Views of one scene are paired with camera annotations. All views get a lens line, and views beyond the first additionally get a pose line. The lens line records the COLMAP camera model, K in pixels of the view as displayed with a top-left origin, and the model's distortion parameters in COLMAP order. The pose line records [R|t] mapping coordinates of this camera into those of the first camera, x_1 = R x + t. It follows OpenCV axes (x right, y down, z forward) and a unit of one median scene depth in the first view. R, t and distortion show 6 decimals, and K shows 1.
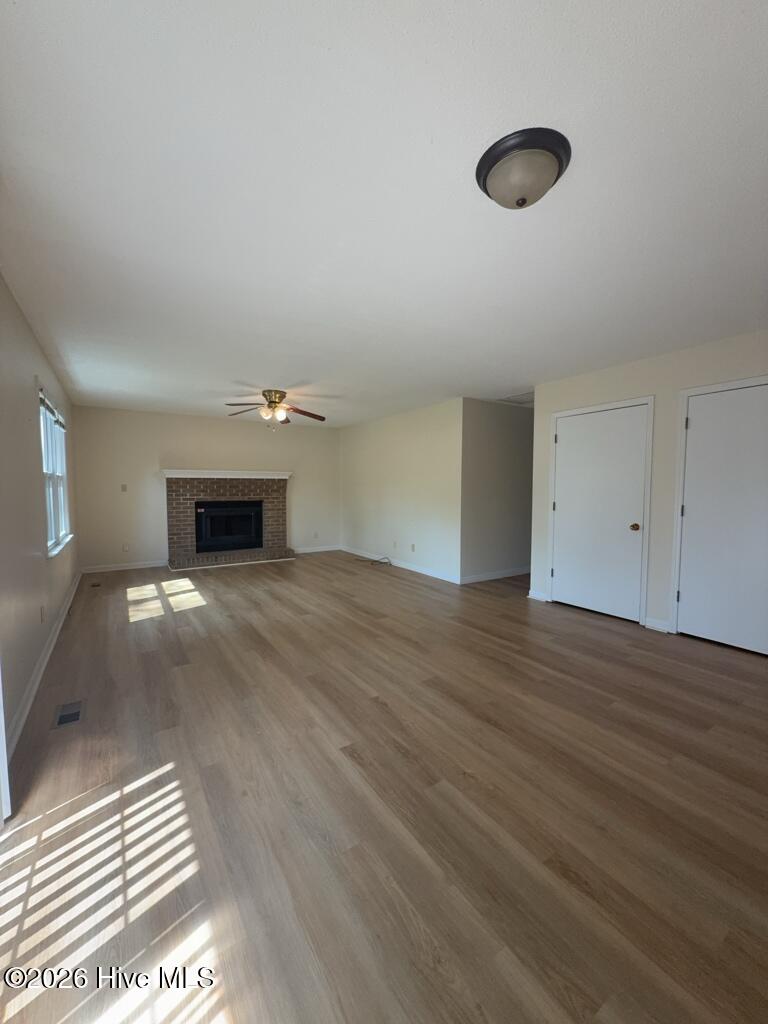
lens RADIAL K [[410.5, 0, 384.7], [0, 410.5, 510.8], [0, 0, 1]] dist [0.000612, 0.000783]
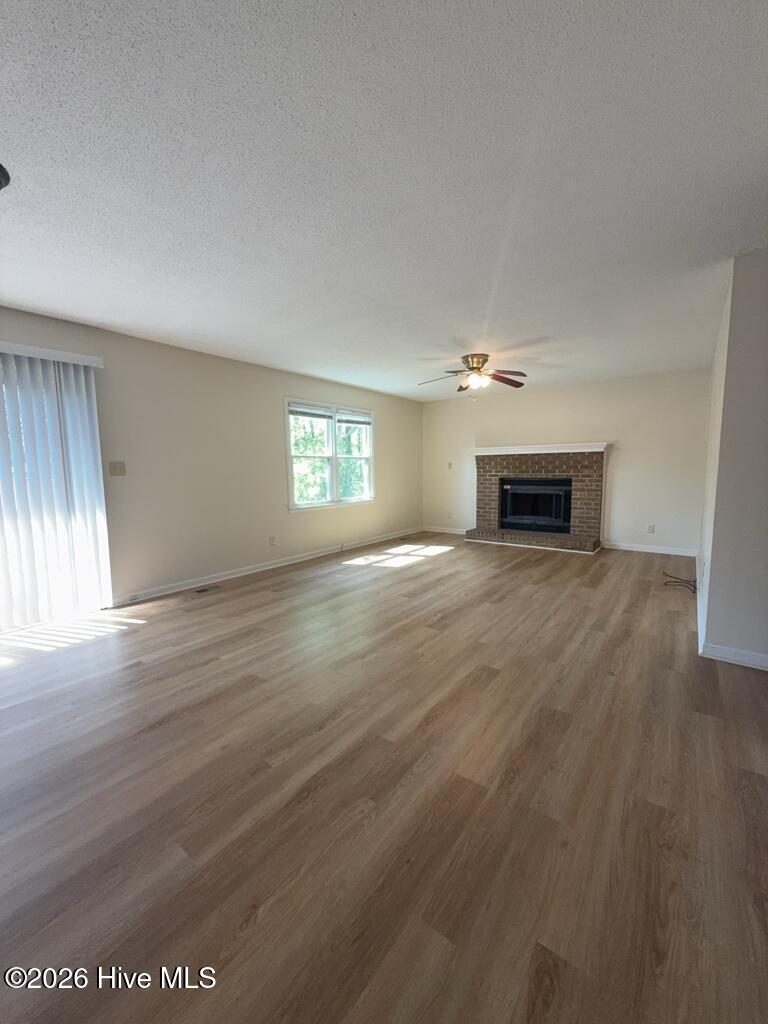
lens RADIAL K [[410.5, 0, 384.8], [0, 410.5, 514.7], [0, 0, 1]] dist [0.000612, 0.000783]
pose [[0.338105, 0.102522, -0.935508, 0.408346], [-0.043062, 0.994693, 0.093445, -0.014956], [0.940123, 0.008690, 0.340725, 0.387975]]
